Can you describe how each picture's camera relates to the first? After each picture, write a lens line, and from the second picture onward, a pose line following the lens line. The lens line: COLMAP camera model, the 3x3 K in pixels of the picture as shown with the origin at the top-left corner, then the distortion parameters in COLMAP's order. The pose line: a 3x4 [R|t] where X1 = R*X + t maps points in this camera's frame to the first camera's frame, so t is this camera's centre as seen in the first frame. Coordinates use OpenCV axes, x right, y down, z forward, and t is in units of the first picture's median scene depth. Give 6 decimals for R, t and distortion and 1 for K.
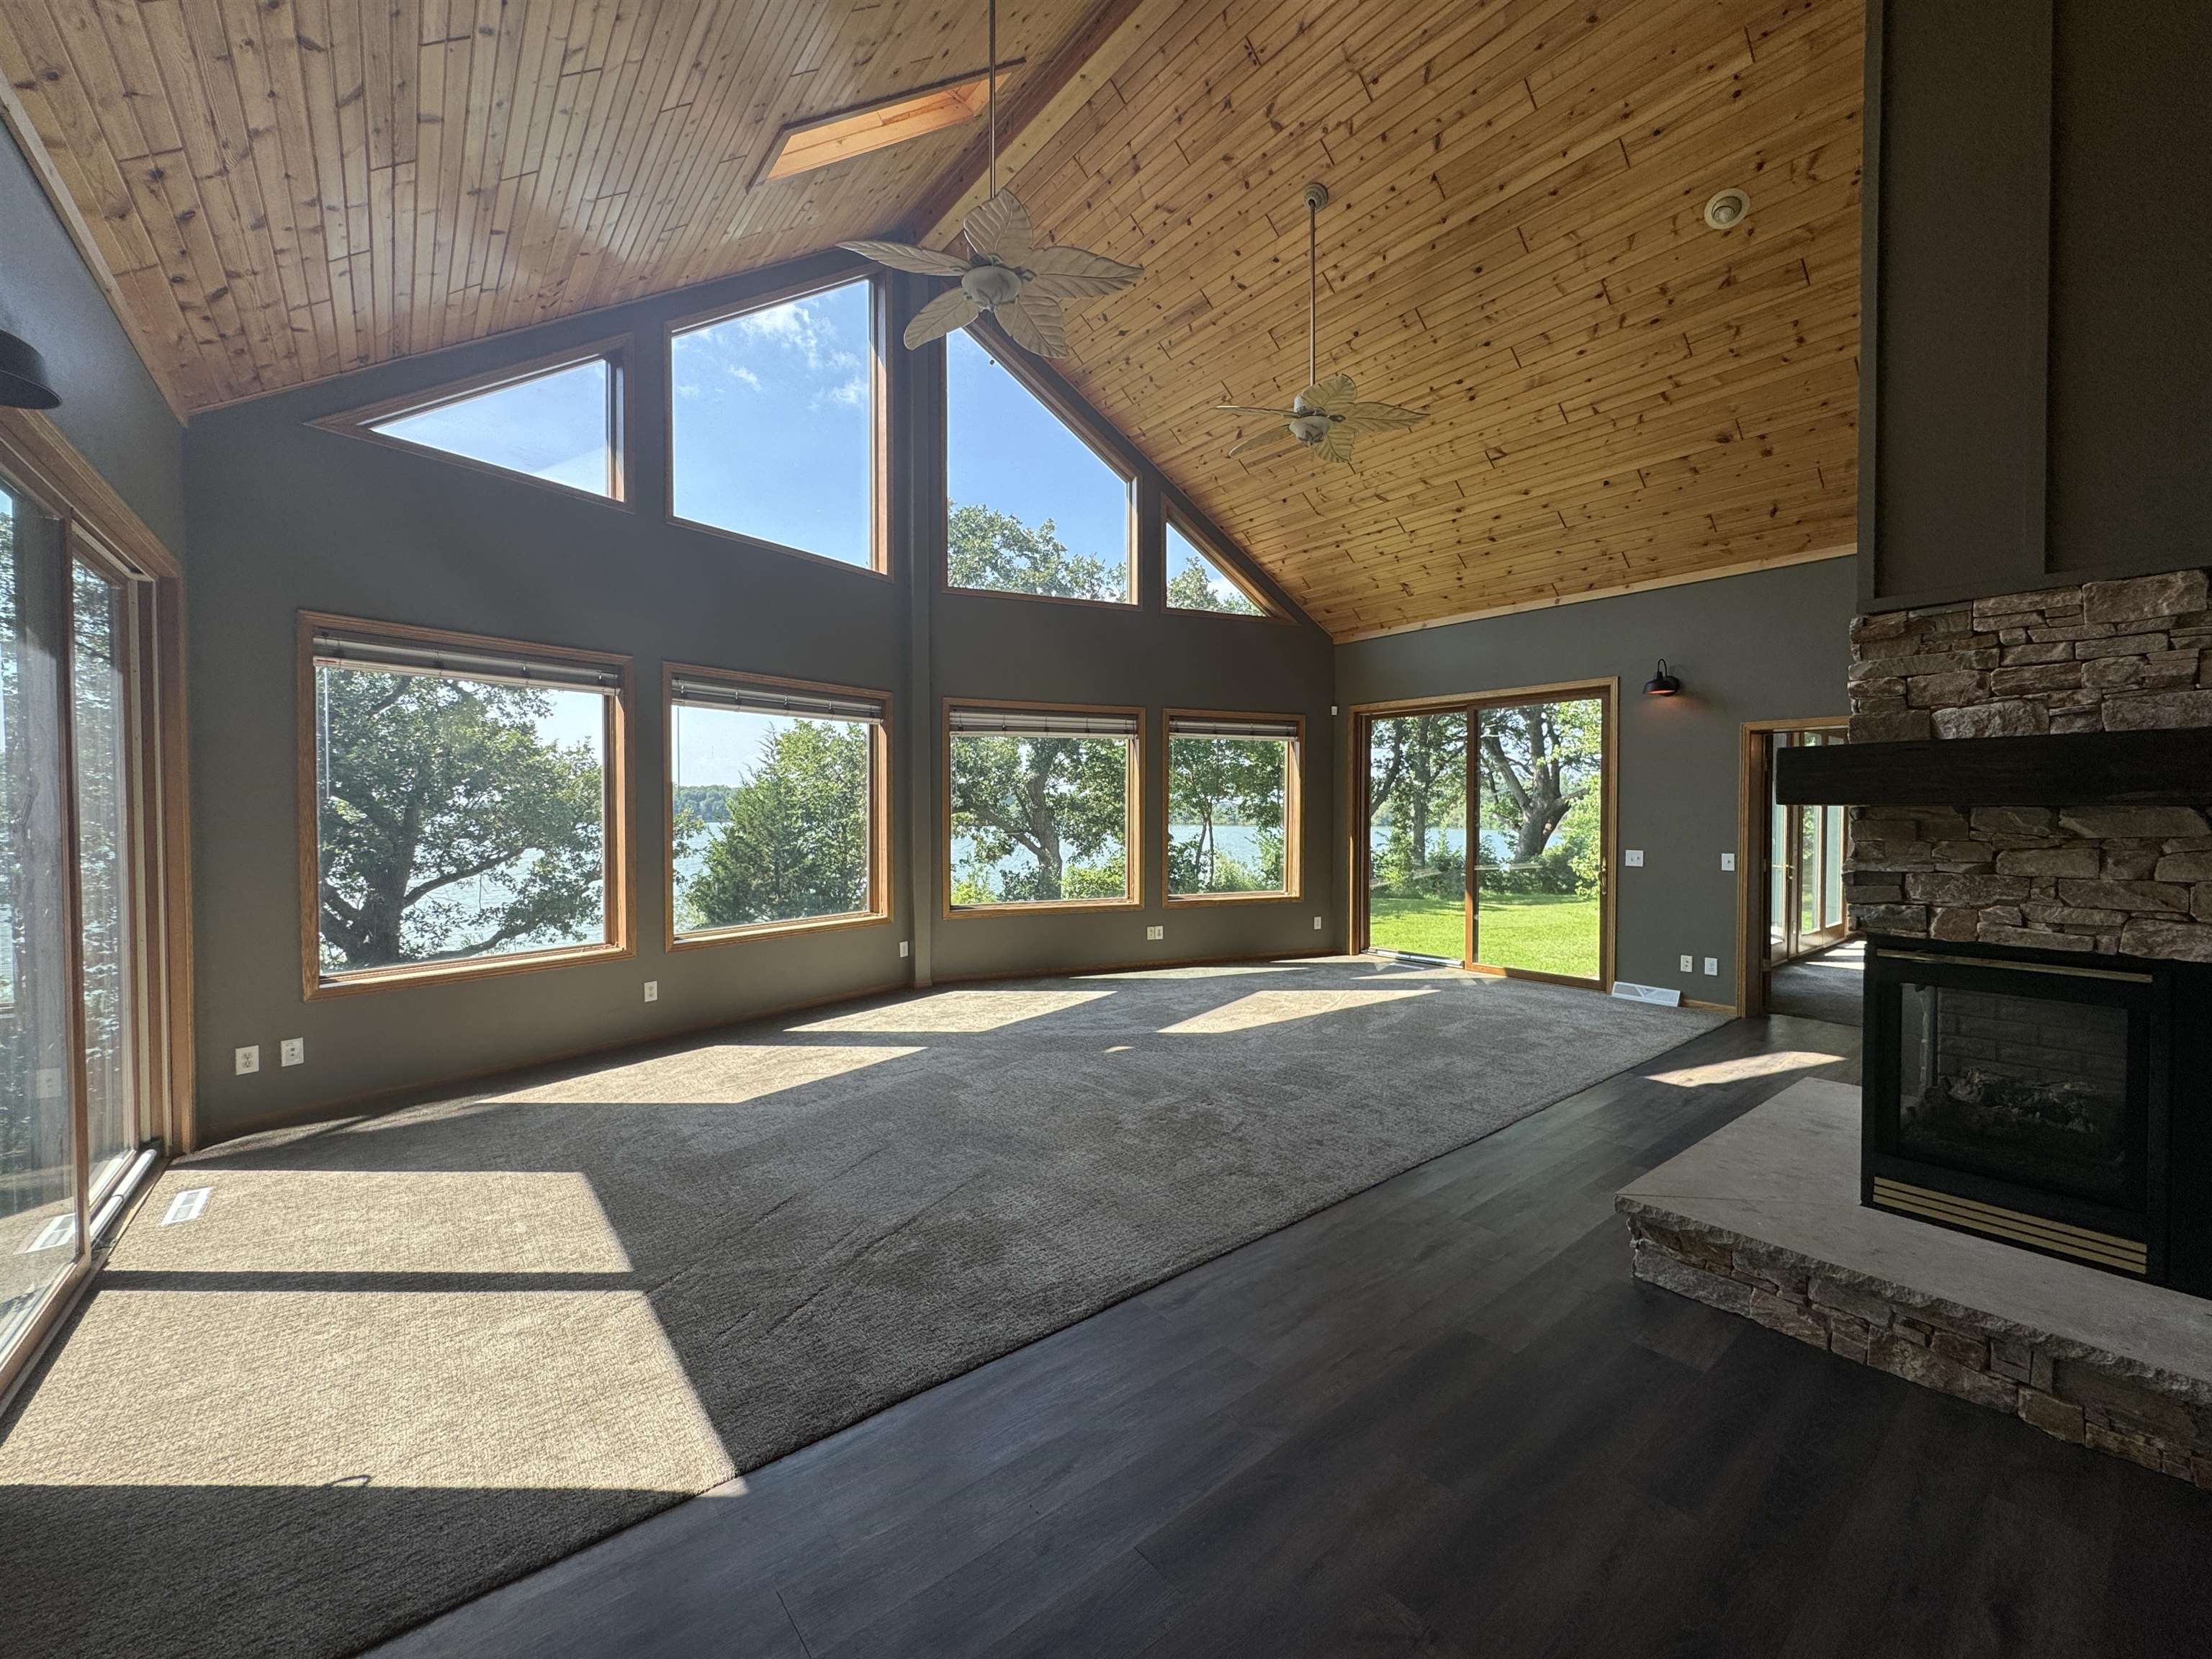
lens RADIAL K [[885.6, 0, 1108.1], [0, 885.6, 825.5], [0, 0, 1]] dist [-0.004074, -0.000713]
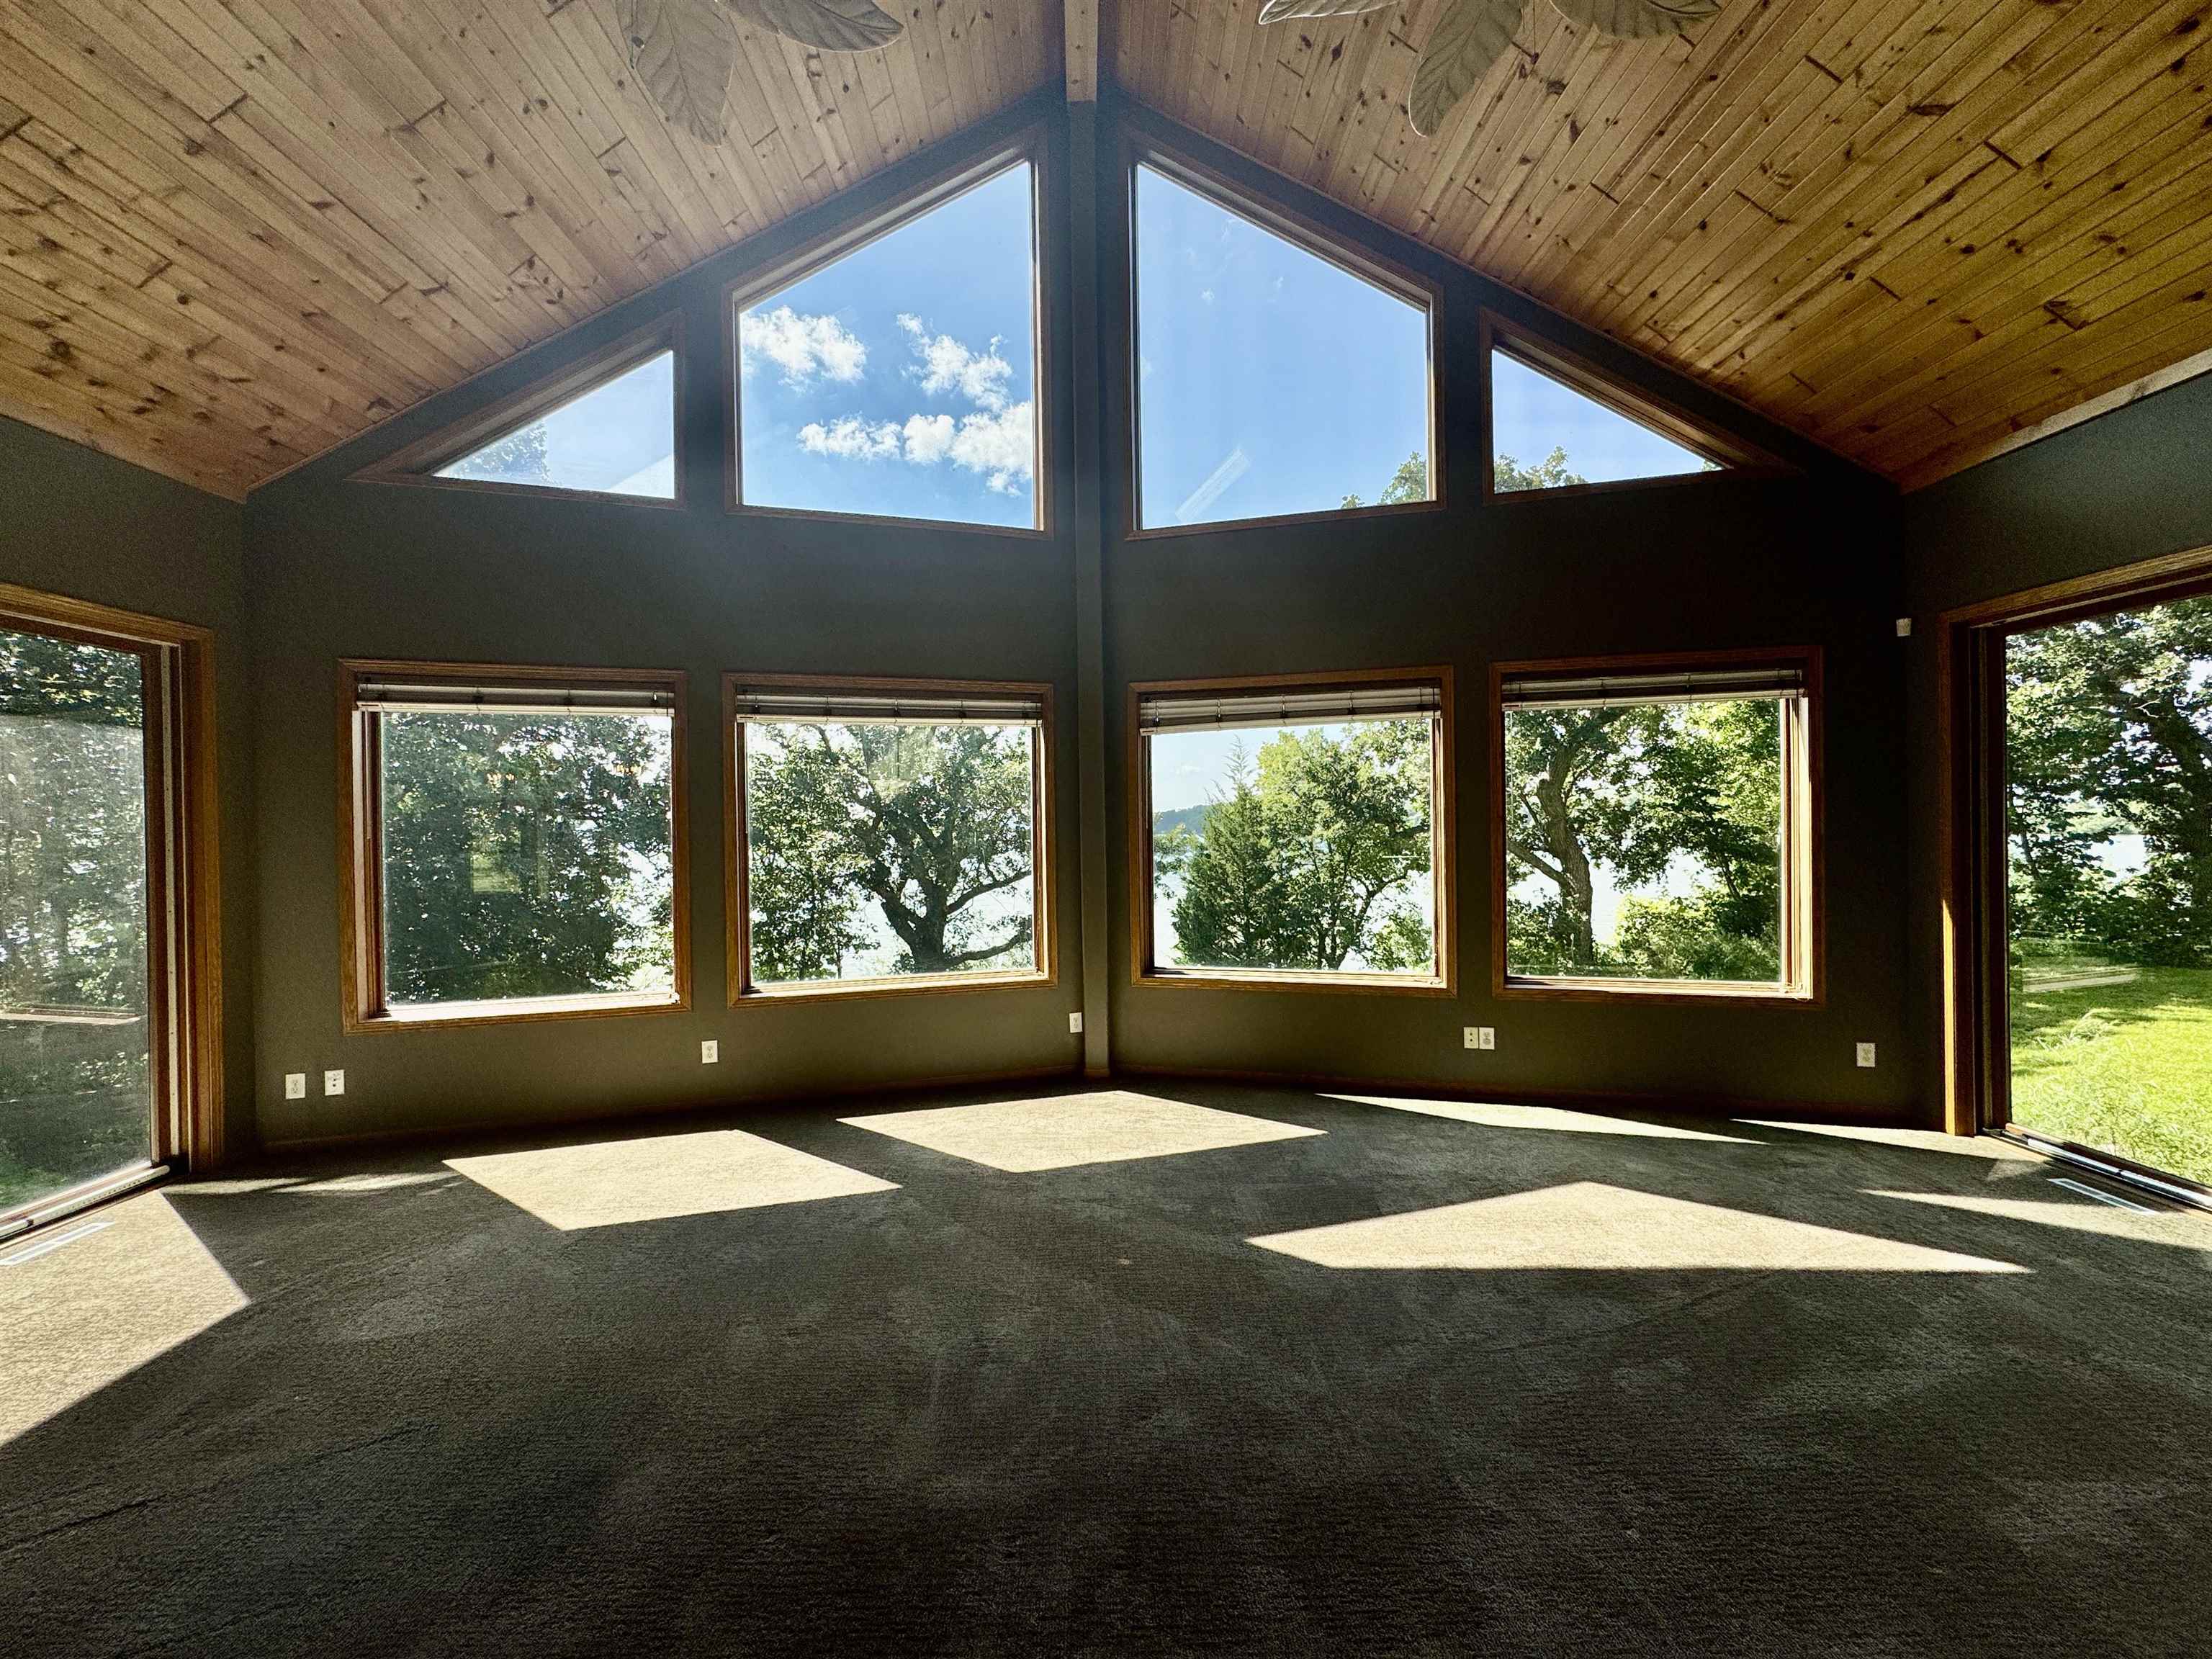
lens RADIAL K [[885.6, 0, 1103.3], [0, 885.6, 828.3], [0, 0, 1]] dist [-0.004074, -0.000713]
pose [[0.791500, -0.009659, -0.611093, 0.228893], [0.003121, 0.999926, -0.011762, -0.015110], [0.611161, 0.007403, 0.791472, 0.384834]]
